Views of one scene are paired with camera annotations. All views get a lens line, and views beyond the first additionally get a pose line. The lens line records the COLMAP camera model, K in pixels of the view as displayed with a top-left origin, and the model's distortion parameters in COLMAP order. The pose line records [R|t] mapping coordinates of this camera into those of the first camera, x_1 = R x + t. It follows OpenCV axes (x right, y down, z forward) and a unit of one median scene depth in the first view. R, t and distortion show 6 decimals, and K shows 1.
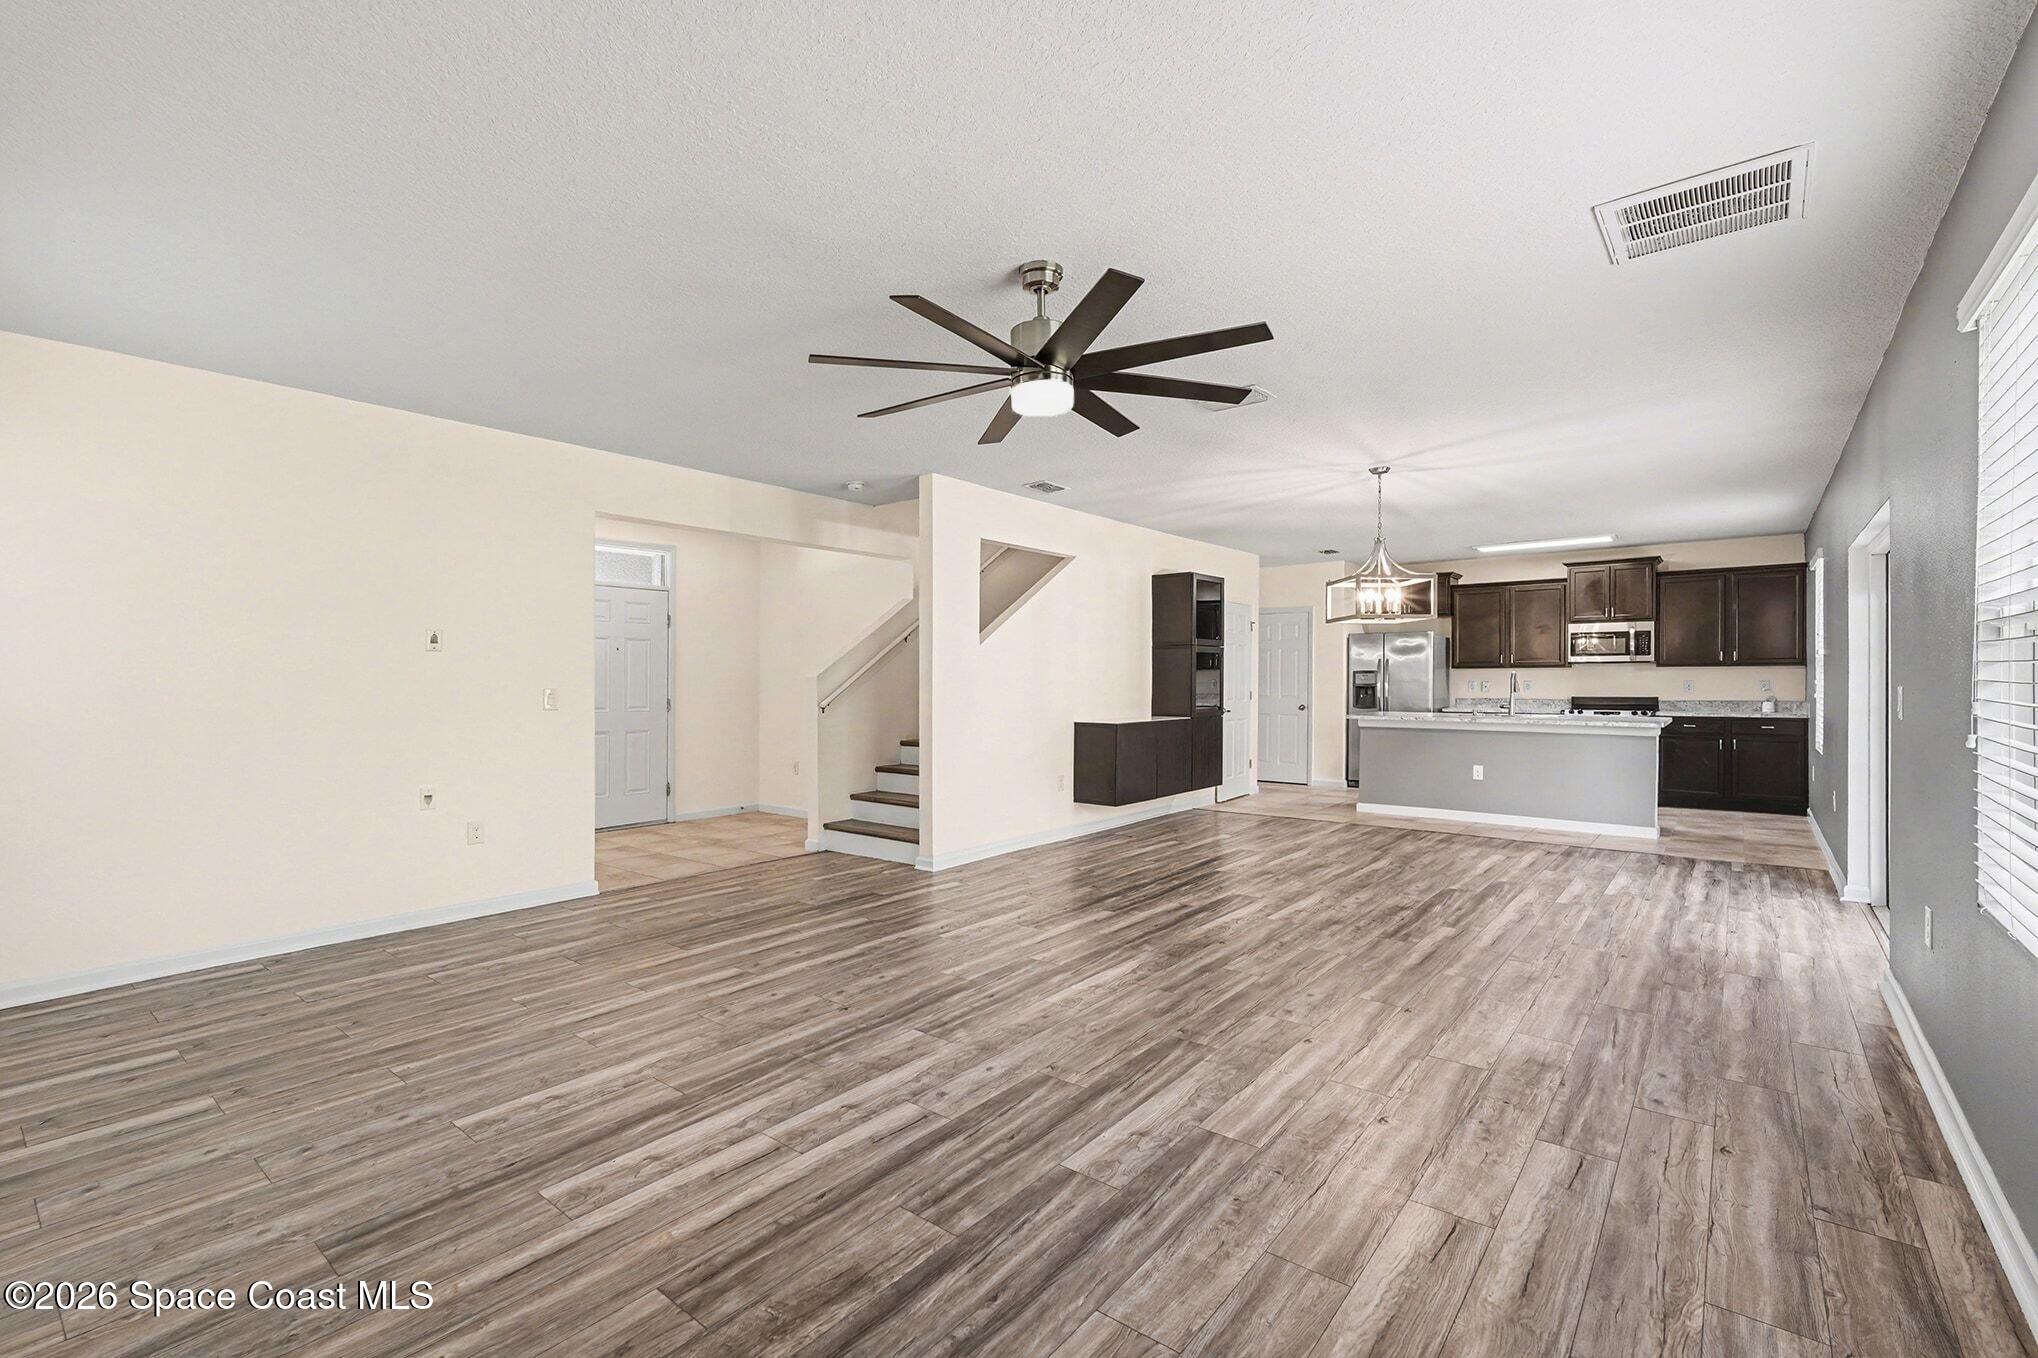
lens RADIAL K [[894.0, 0, 1023.1], [0, 894.0, 693.0], [0, 0, 1]] dist [0.000209, 0.000809]
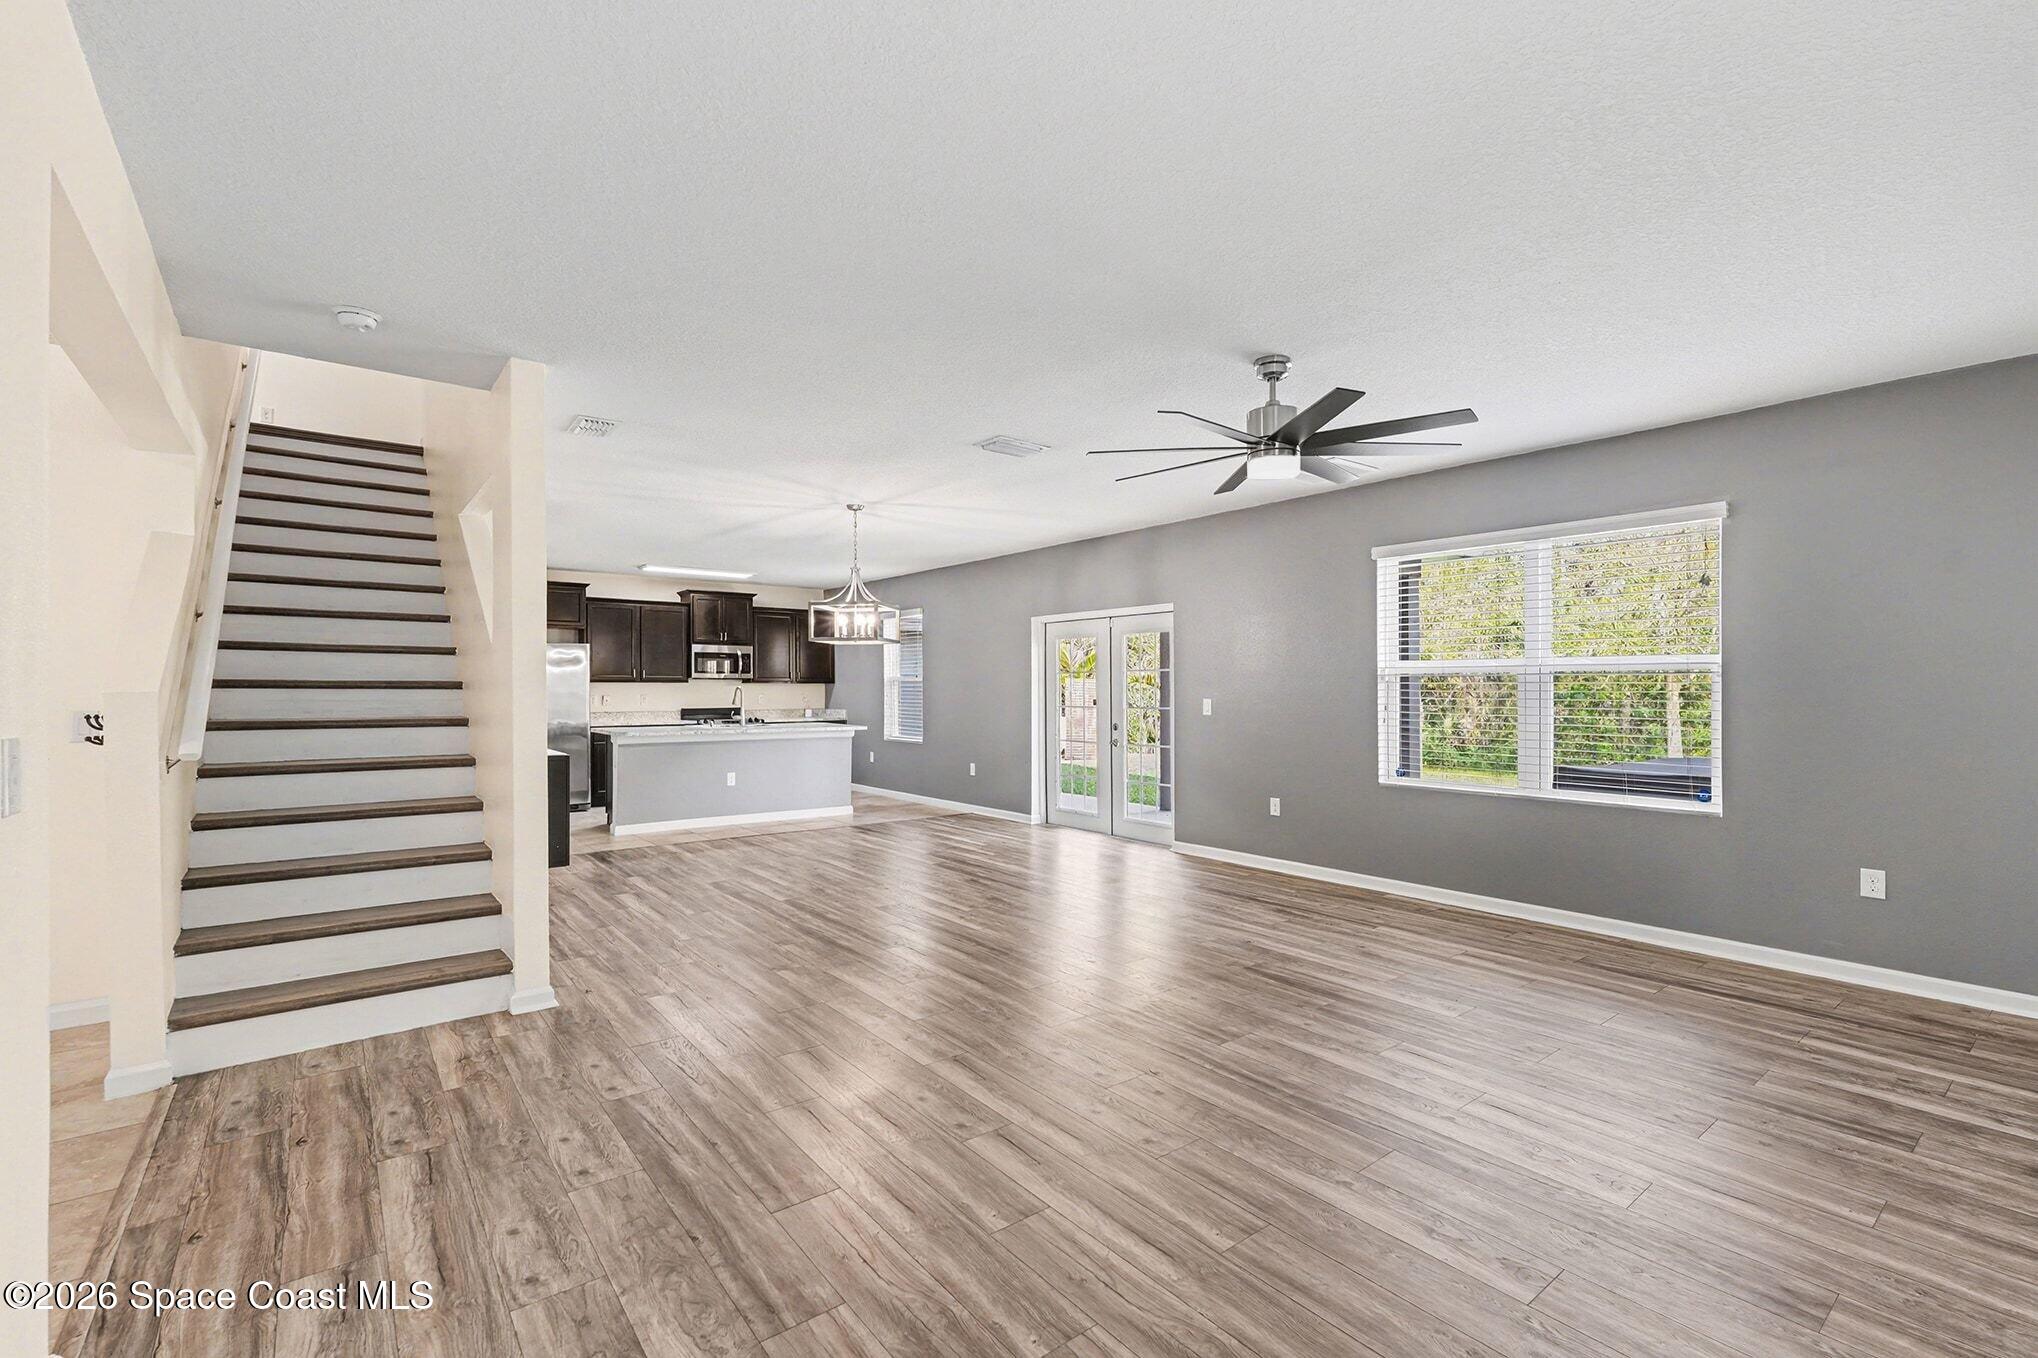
lens RADIAL K [[894.0, 0, 1021.6], [0, 894.0, 694.2], [0, 0, 1]] dist [0.000209, 0.000809]
pose [[0.226475, -0.003163, 0.974012, -0.430272], [0.013303, 0.999911, 0.000154, -0.009337], [-0.973926, 0.012923, 0.226497, 0.364834]]
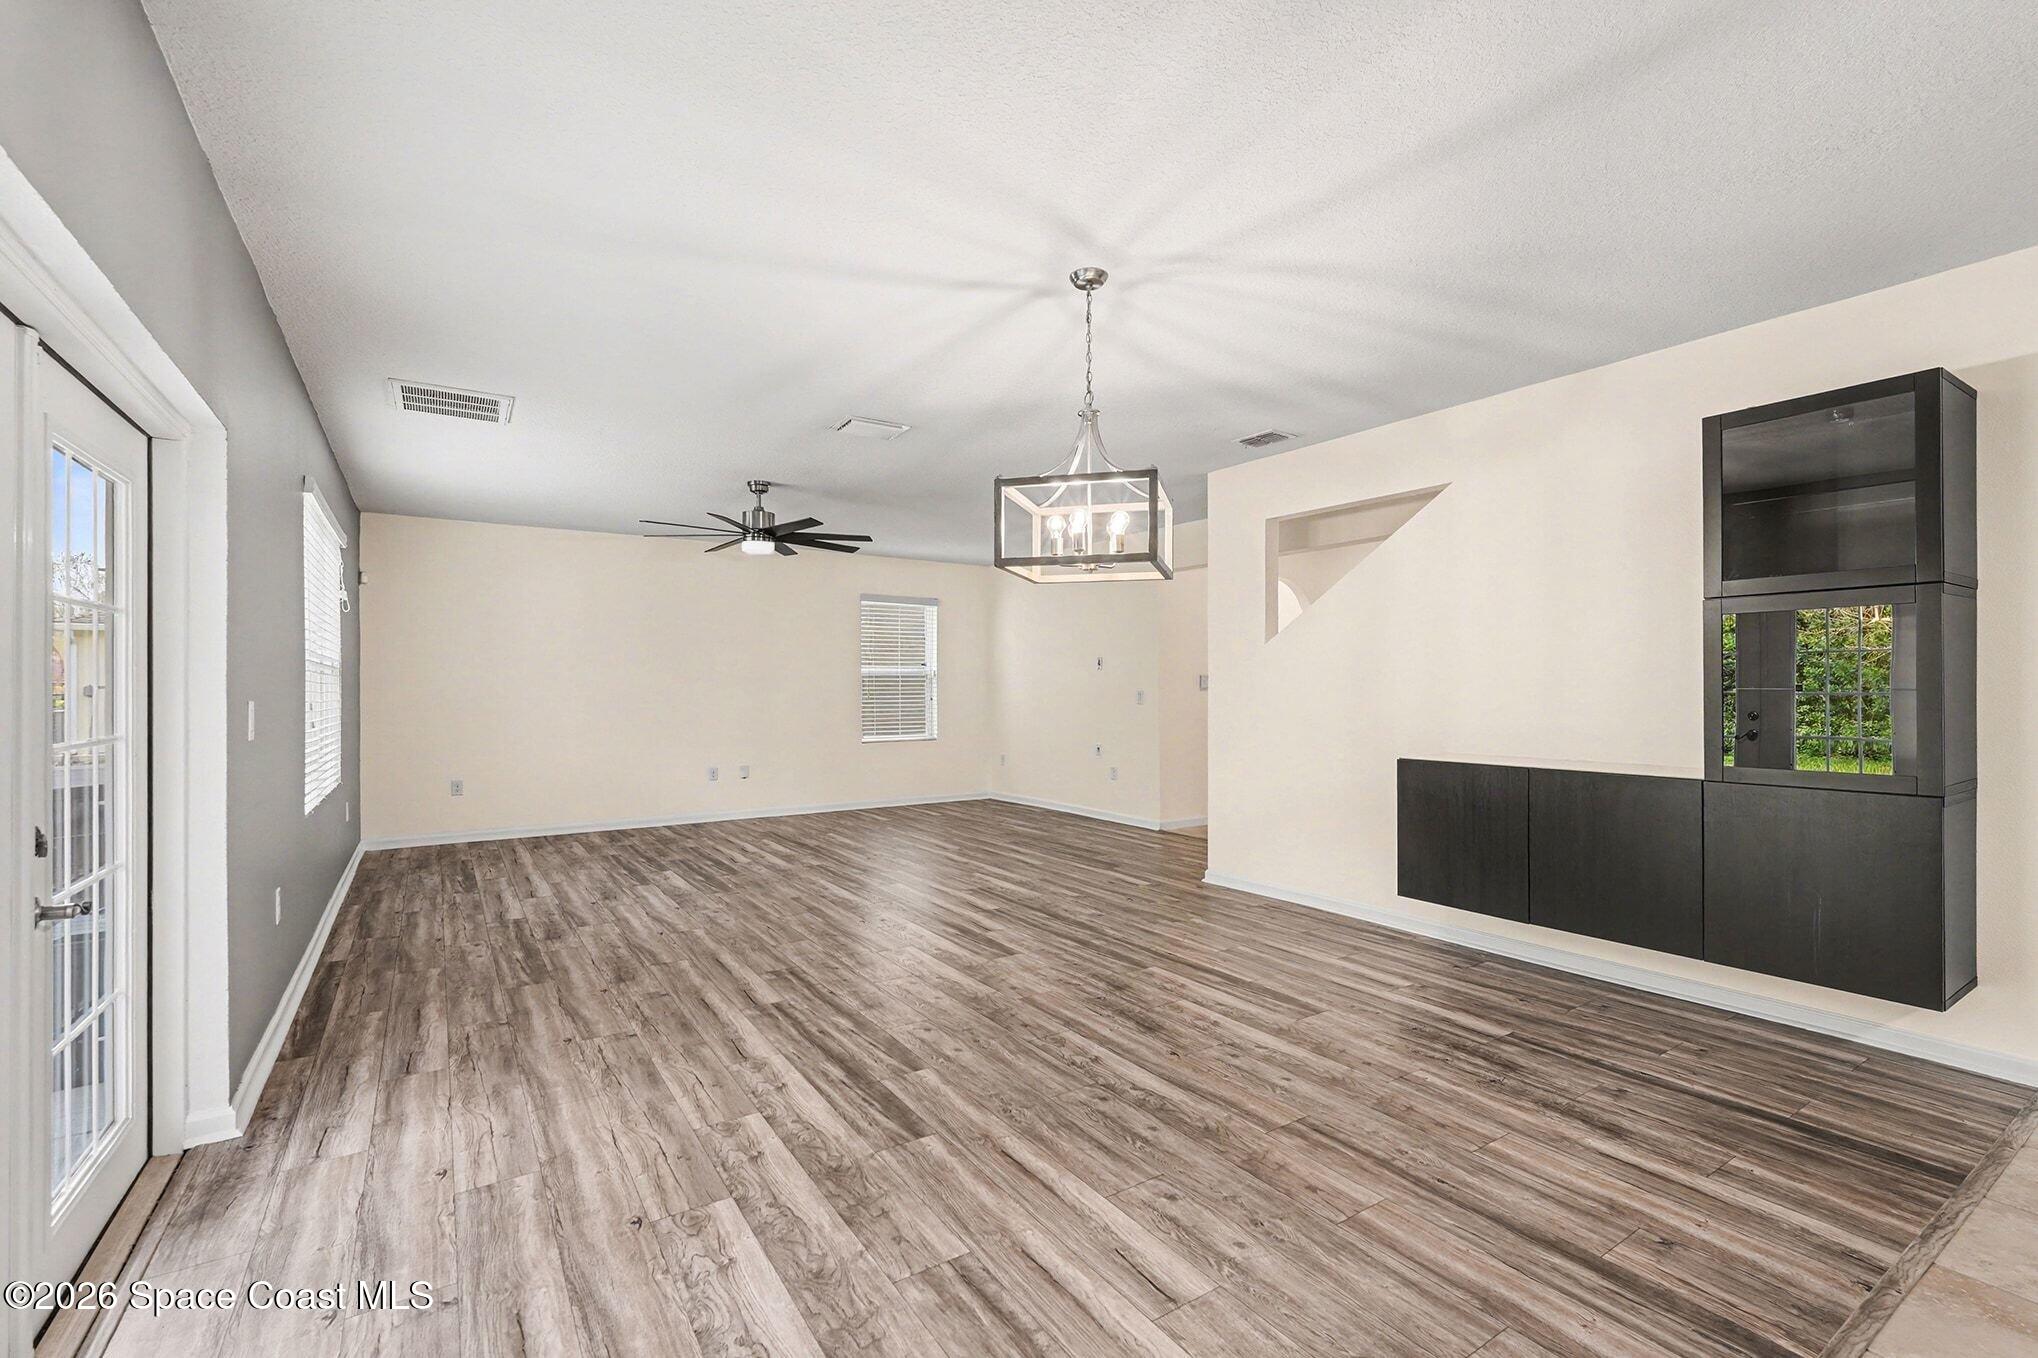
lens RADIAL K [[894.0, 0, 1023.1], [0, 894.0, 687.8], [0, 0, 1]] dist [0.000209, 0.000809]
pose [[-0.305135, 0.006469, -0.952287, 0.599663], [-0.008362, 0.999920, 0.009472, -0.013073], [0.952272, 0.010853, -0.305056, 0.747884]]
